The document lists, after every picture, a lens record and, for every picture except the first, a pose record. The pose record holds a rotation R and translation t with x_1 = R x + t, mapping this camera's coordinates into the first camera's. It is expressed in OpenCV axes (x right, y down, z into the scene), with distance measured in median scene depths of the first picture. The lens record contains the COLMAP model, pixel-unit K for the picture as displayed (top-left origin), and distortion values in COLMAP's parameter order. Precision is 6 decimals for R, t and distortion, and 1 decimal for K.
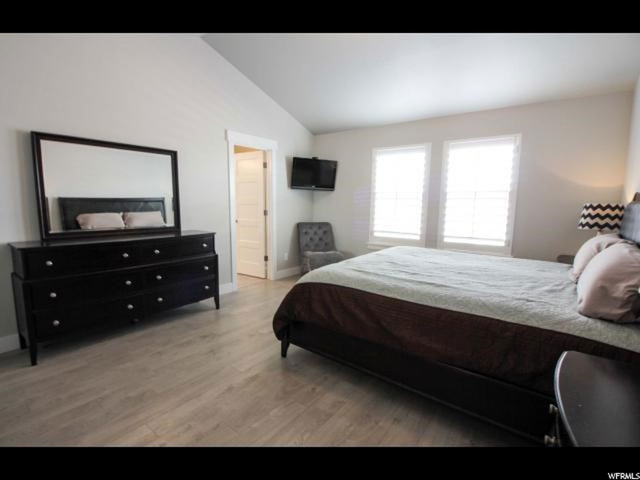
lens RADIAL K [[315.5, 0, 320.0], [0, 315.5, 240.0], [0, 0, 1]] dist [-0.001453, -0.000239]
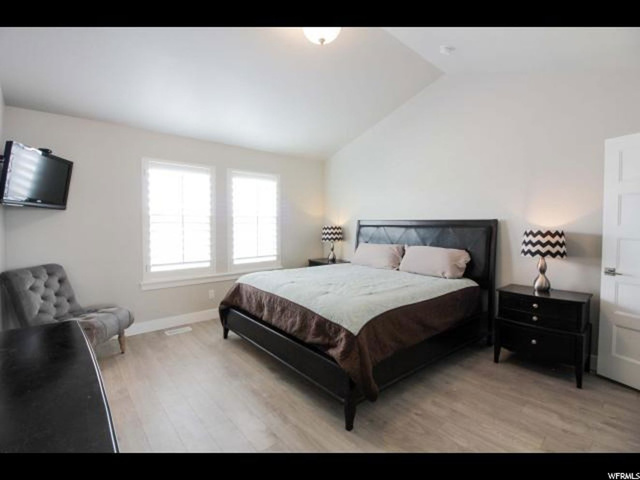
lens RADIAL K [[298.6, 0, 320.8], [0, 298.6, 228.8], [0, 0, 1]] dist [0.000825, 0.000081]
pose [[0.215272, -0.029268, 0.976115, -0.500983], [0.117462, 0.993070, 0.003871, -0.080871], [-0.969464, 0.113823, 0.217218, 0.504735]]
